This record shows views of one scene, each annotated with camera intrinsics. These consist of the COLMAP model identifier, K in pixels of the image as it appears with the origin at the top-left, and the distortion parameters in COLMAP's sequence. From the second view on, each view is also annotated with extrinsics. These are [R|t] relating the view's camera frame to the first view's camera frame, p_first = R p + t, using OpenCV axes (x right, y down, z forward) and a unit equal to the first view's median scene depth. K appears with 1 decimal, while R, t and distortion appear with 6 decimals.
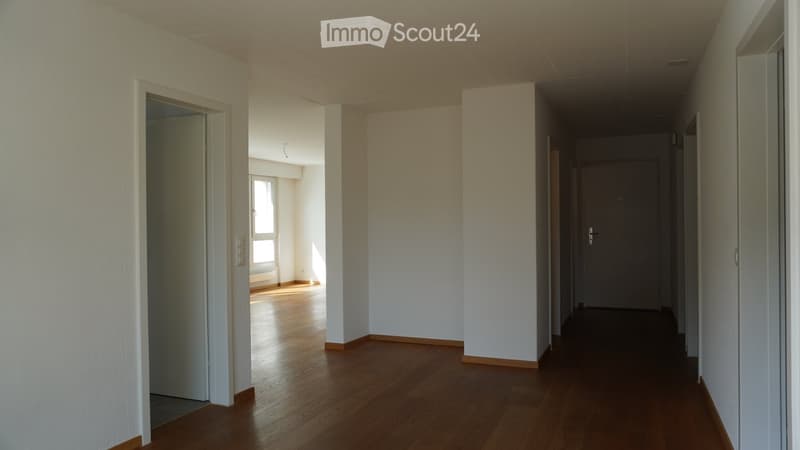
lens RADIAL K [[533.6, 0, 400.0], [0, 533.6, 225.0], [0, 0, 1]] dist [-0.051514, 0.037169]
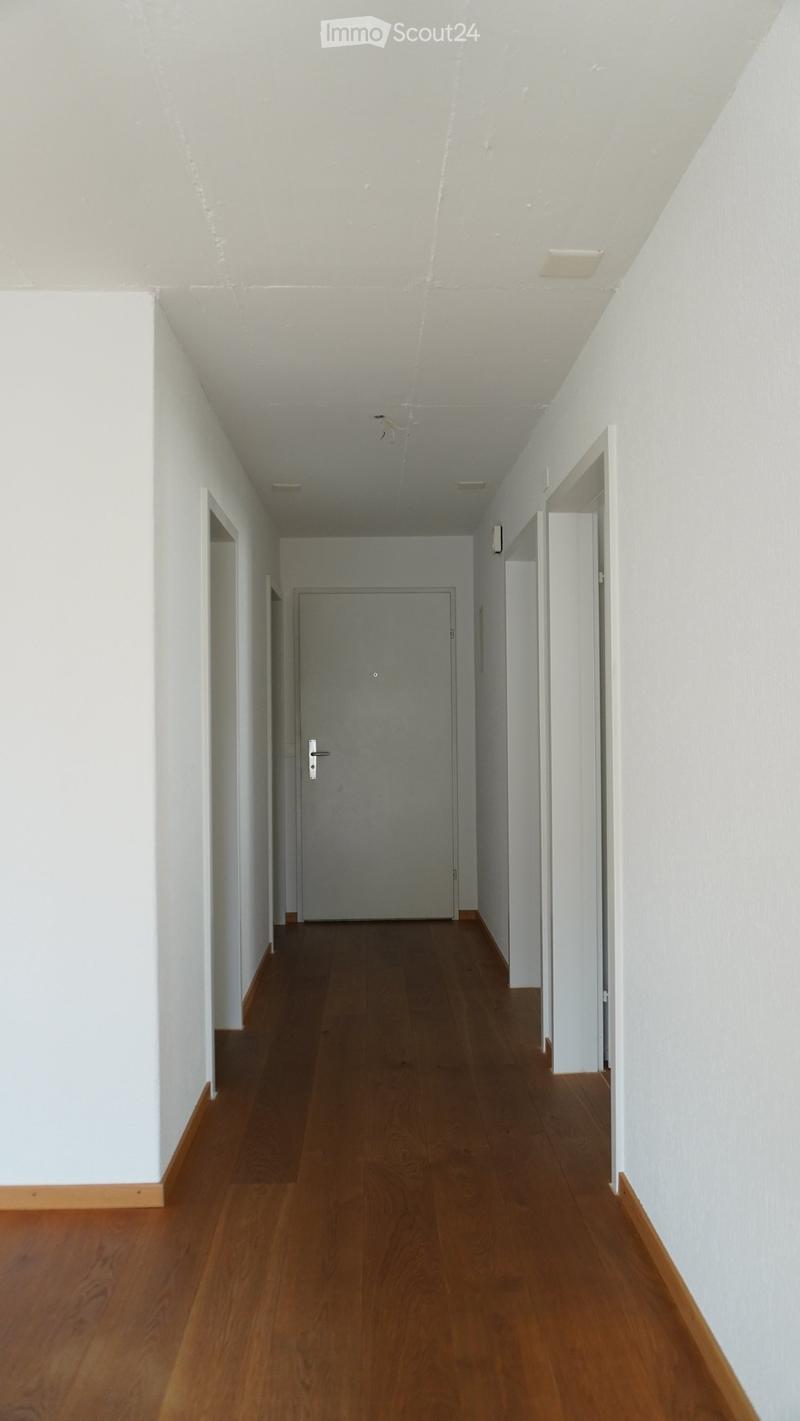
lens RADIAL K [[947.9, 0, 400.0], [0, 947.9, 710.5], [0, 0, 1]] dist [-0.051514, 0.037169]
pose [[0.903577, 0.002263, 0.428420, 0.097443], [0.004232, 0.999890, -0.014206, -0.008284], [-0.428405, 0.014649, 0.903468, 0.284490]]
